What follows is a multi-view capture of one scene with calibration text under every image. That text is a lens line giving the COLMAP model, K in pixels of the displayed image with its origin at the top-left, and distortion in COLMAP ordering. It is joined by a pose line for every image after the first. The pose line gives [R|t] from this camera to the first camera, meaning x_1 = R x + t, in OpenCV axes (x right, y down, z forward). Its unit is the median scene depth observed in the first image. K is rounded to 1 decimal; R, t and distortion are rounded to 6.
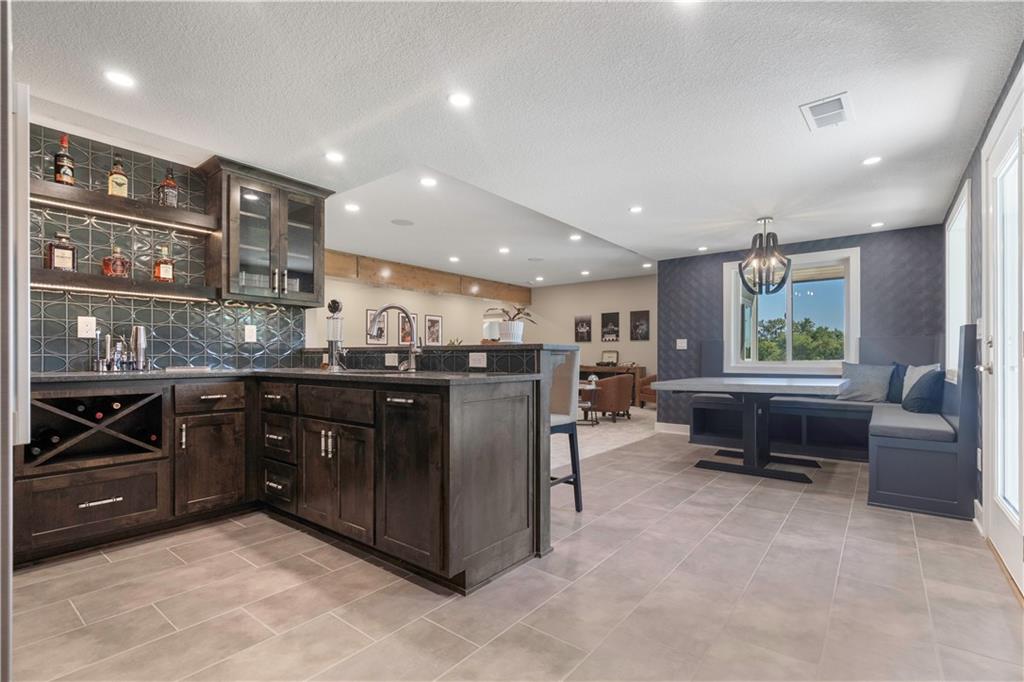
lens RADIAL K [[483.2, 0, 514.0], [0, 483.2, 369.7], [0, 0, 1]] dist [0.000951, 0.000488]
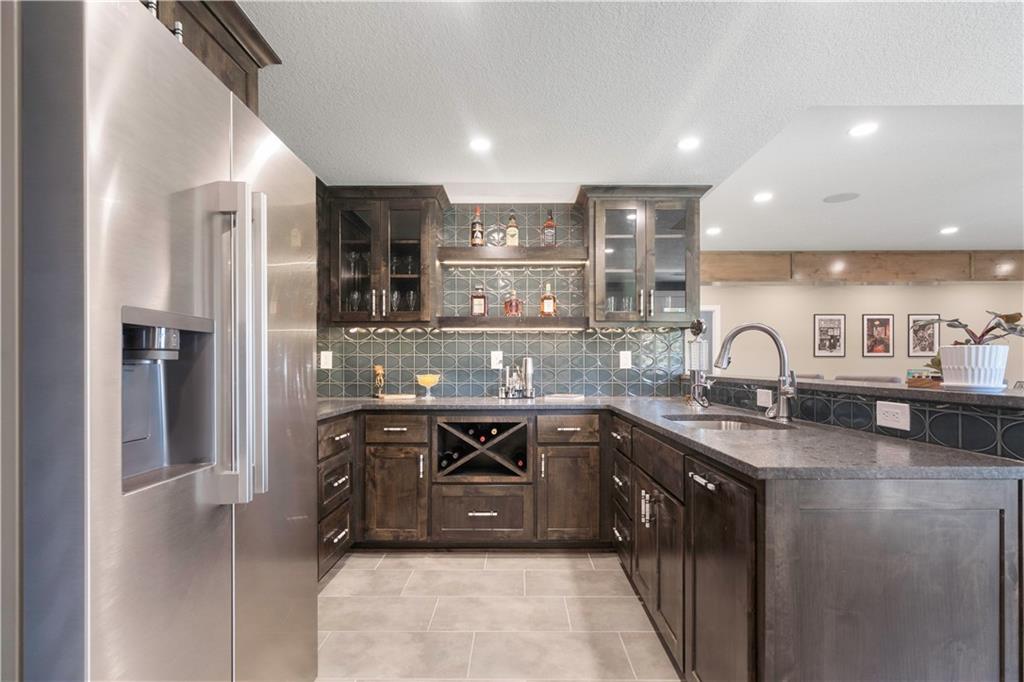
lens RADIAL K [[483.2, 0, 514.0], [0, 483.2, 369.7], [0, 0, 1]] dist [0.000951, 0.000488]
pose [[0.612148, 0.007284, -0.790710, 0.092787], [-0.016550, 0.999857, -0.003602, -0.059909], [0.790570, 0.015291, 0.612180, 0.298843]]
